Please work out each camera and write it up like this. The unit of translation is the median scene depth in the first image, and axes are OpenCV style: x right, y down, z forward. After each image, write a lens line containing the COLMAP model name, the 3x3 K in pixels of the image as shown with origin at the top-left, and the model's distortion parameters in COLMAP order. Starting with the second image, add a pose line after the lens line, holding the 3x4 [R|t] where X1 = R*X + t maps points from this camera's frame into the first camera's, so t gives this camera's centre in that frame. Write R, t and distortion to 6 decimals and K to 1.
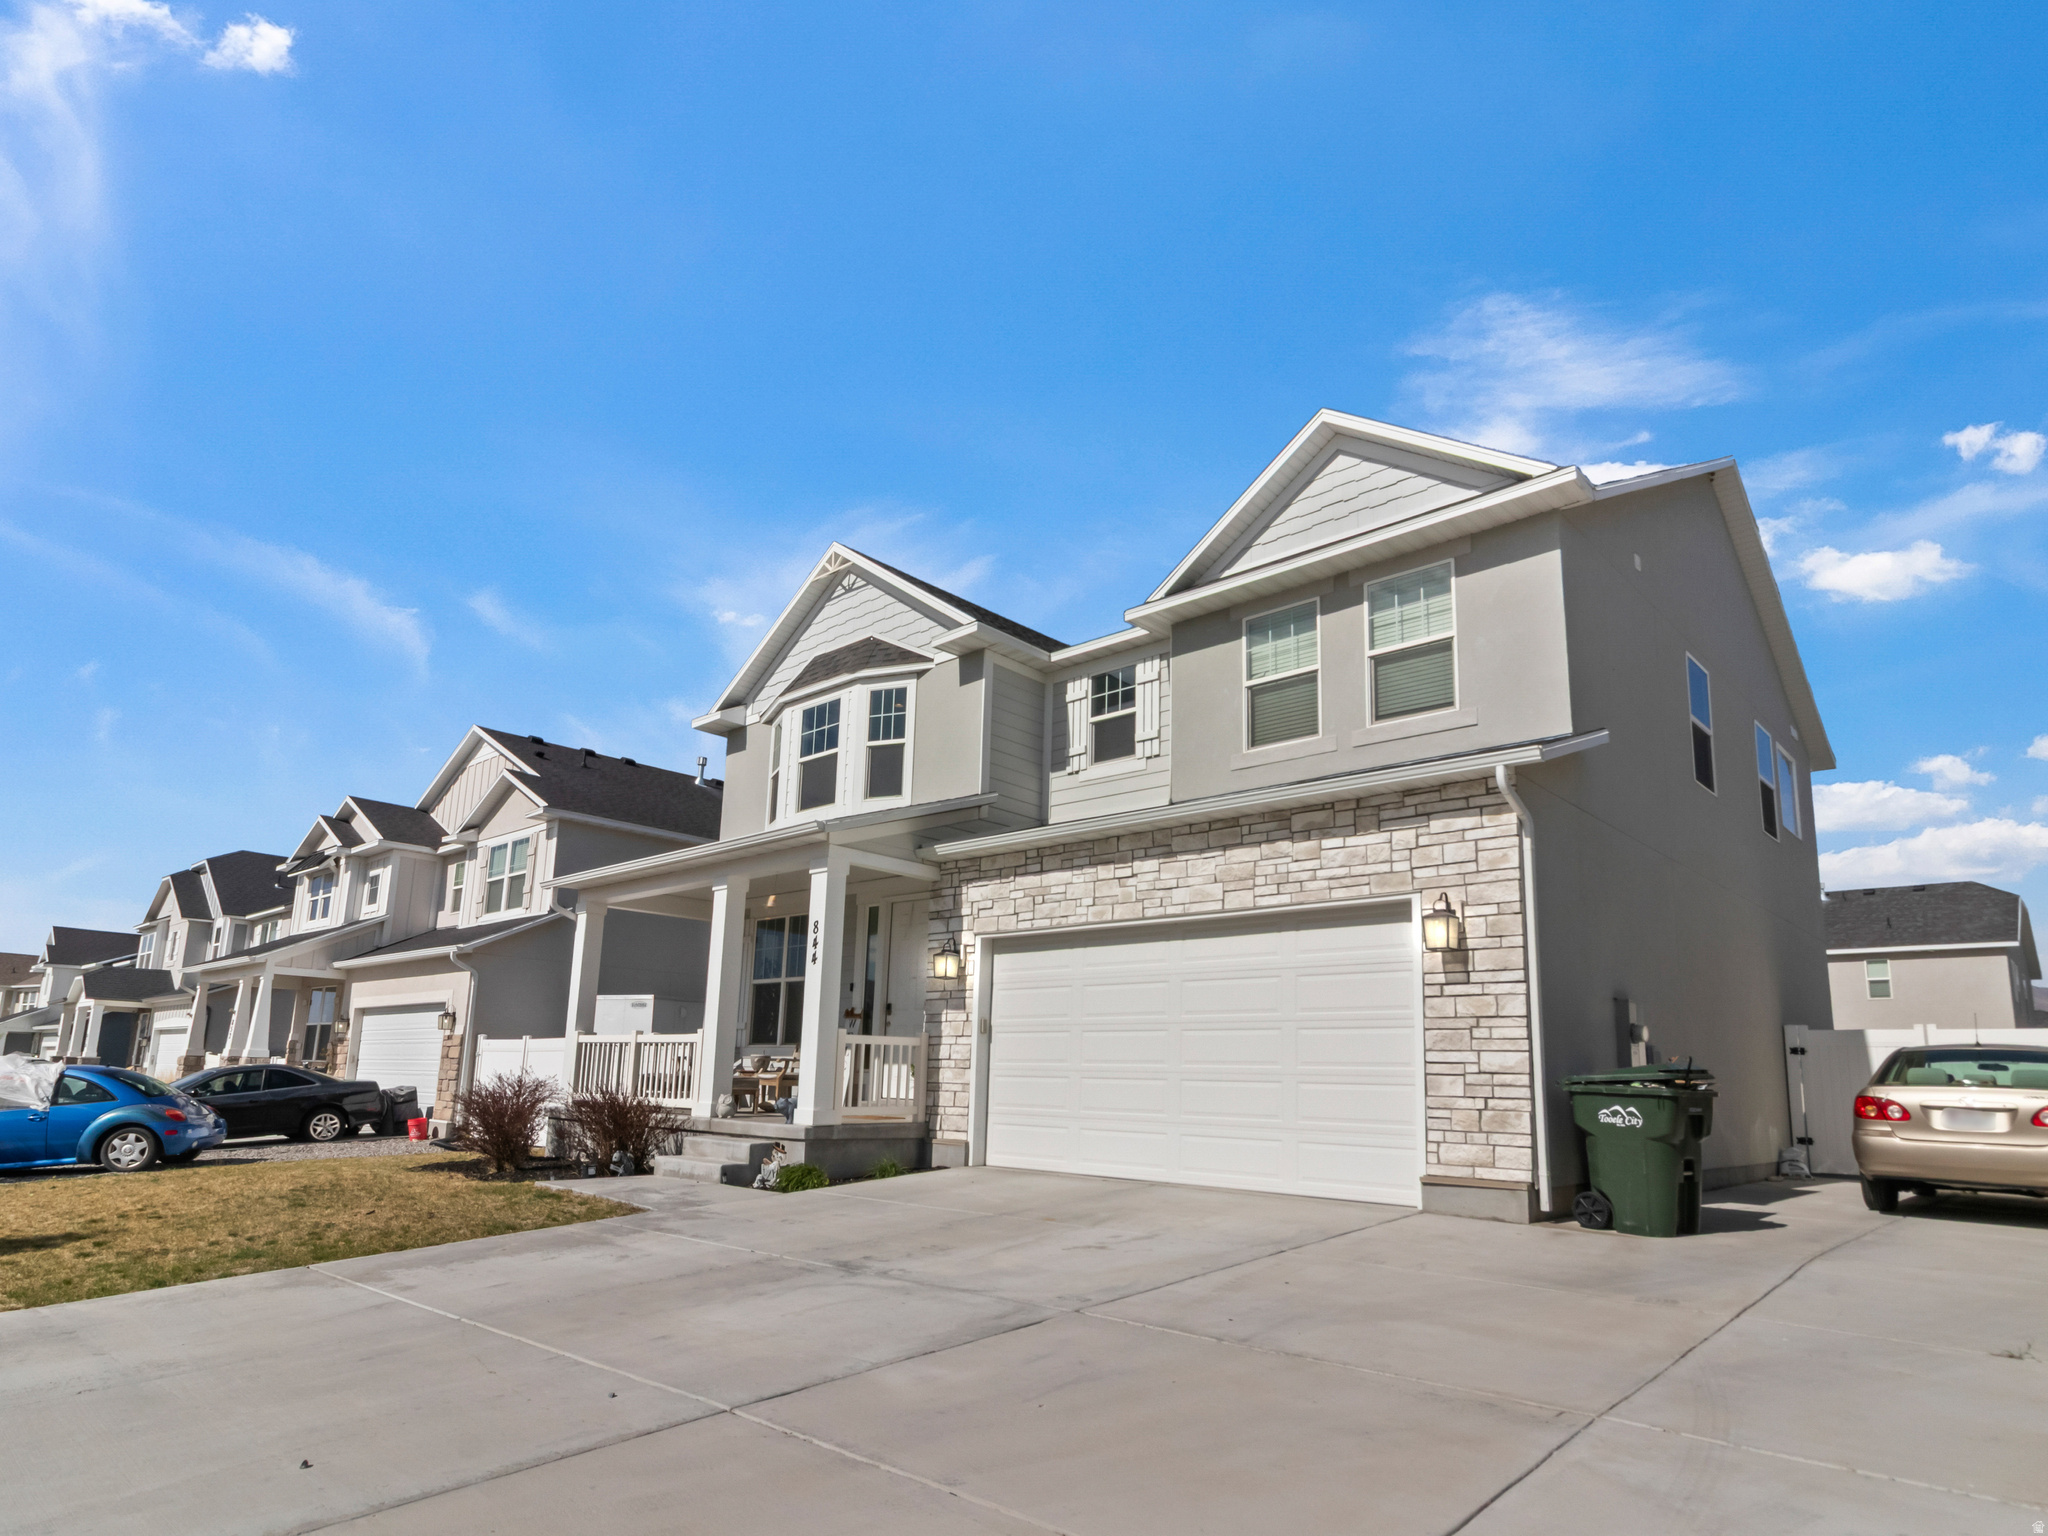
lens RADIAL K [[1076.0, 0, 1013.2], [0, 1076.0, 710.5], [0, 0, 1]] dist [0.001272, 0.000062]
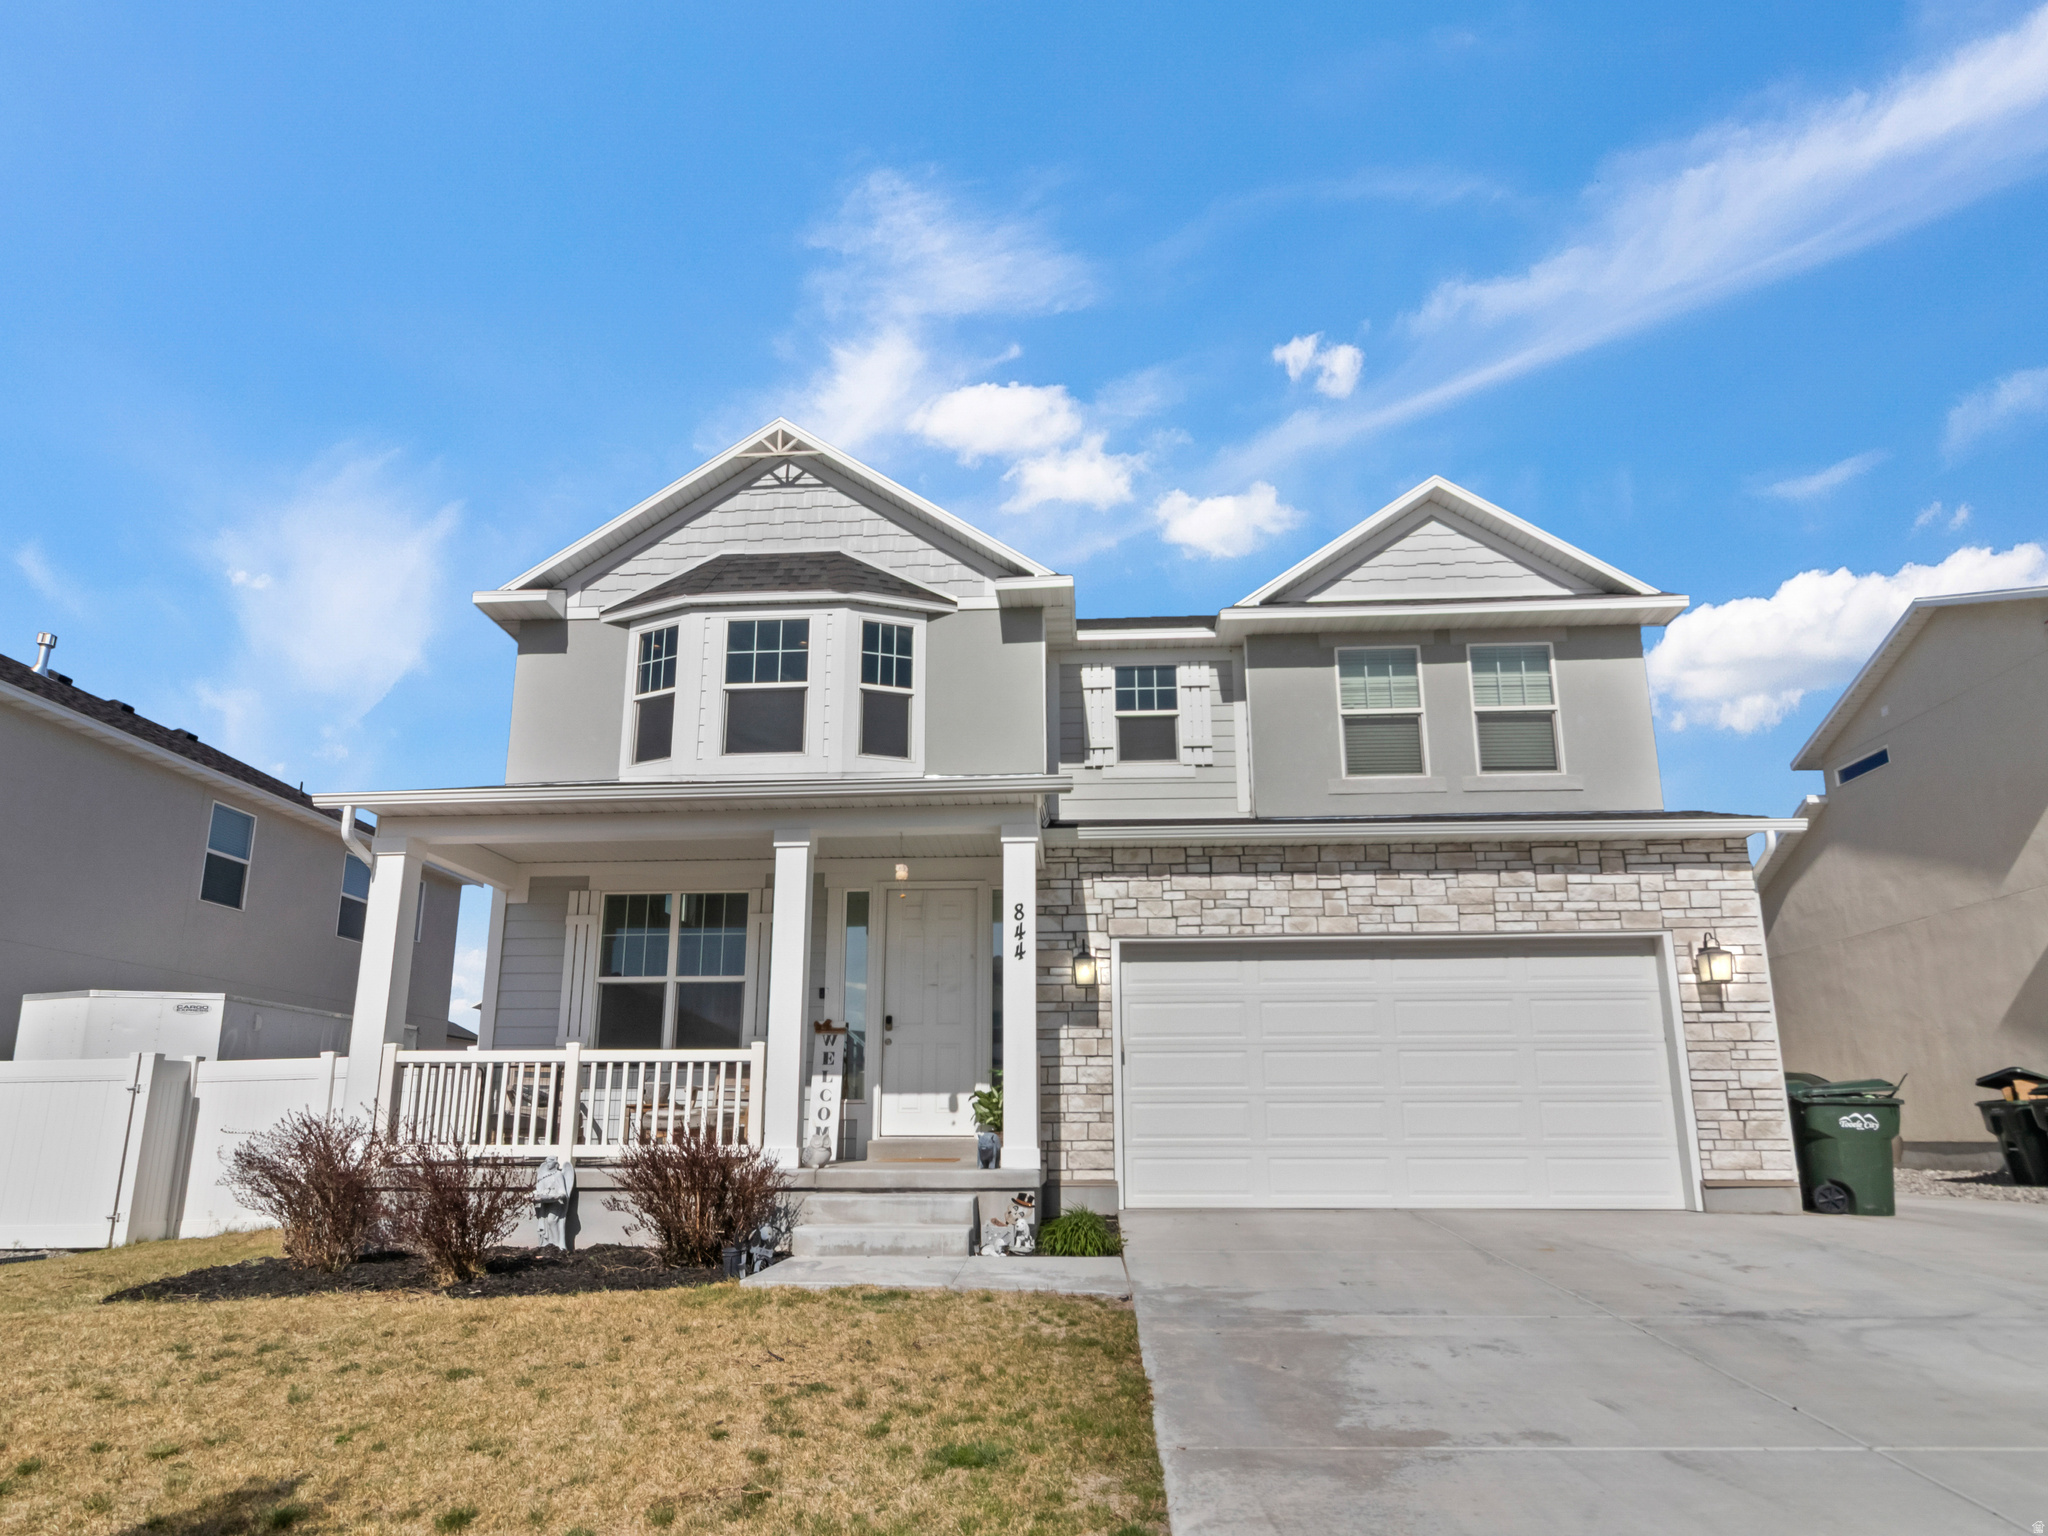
lens RADIAL K [[1093.2, 0, 1023.8], [0, 1093.2, 740.6], [0, 0, 1]] dist [0.002074, 0.000826]
pose [[0.783547, 0.183978, 0.593470, -0.668684], [-0.182880, 0.981134, -0.062702, 0.129729], [-0.593809, -0.059403, 0.802410, 0.377412]]
